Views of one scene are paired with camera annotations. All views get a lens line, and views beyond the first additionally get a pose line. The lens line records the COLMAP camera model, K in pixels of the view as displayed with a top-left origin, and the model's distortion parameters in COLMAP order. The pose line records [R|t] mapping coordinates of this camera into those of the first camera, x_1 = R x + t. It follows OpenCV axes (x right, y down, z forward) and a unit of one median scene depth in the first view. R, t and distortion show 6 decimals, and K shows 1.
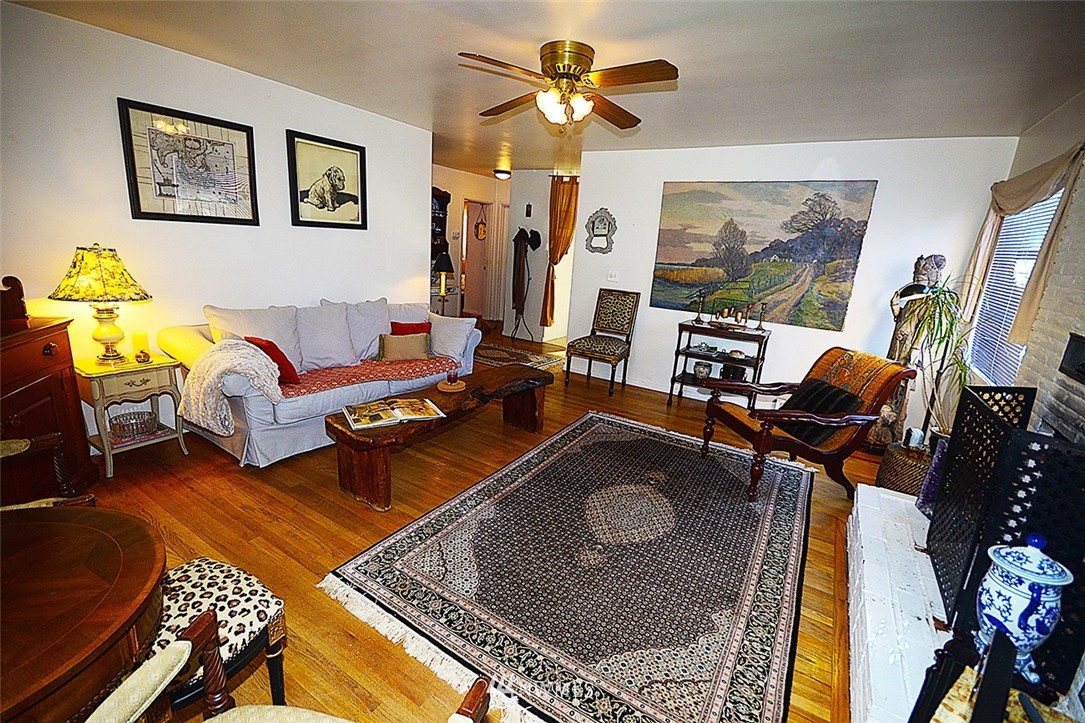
lens RADIAL K [[480.8, 0, 537.5], [0, 480.8, 364.8], [0, 0, 1]] dist [0.000742, -0.000149]
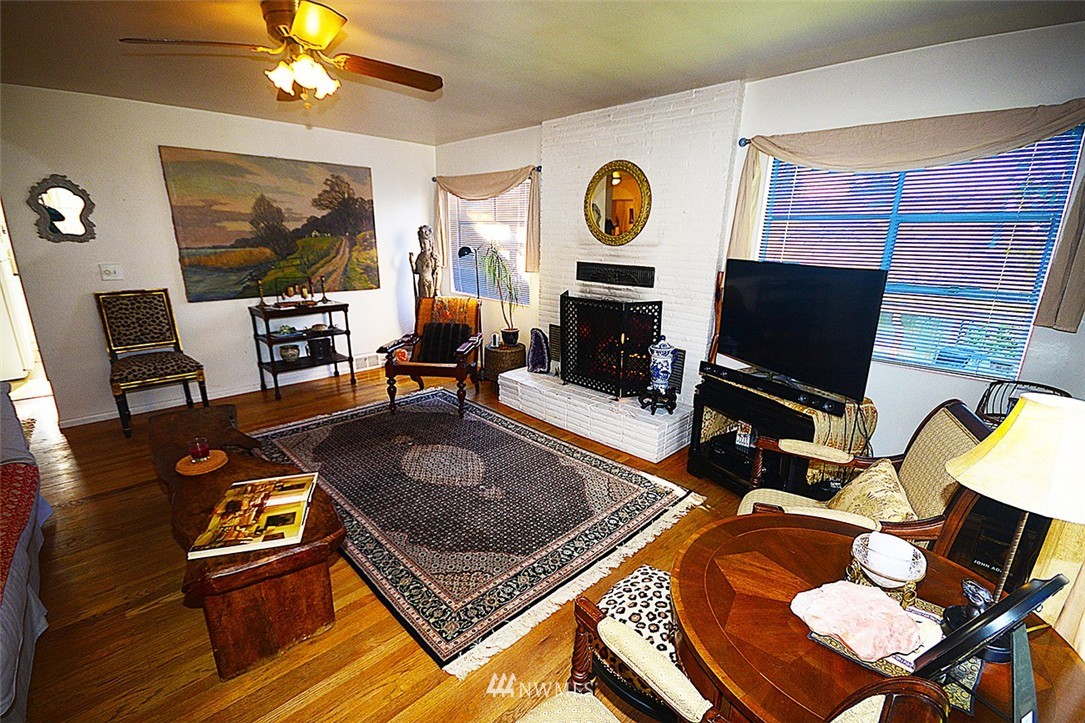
lens RADIAL K [[480.8, 0, 538.9], [0, 480.8, 367.0], [0, 0, 1]] dist [0.000742, -0.000149]
pose [[0.223985, -0.320496, 0.920387, -0.477763], [0.241476, 0.933185, 0.266187, -0.106401], [-0.944203, 0.162630, 0.286412, 0.260434]]
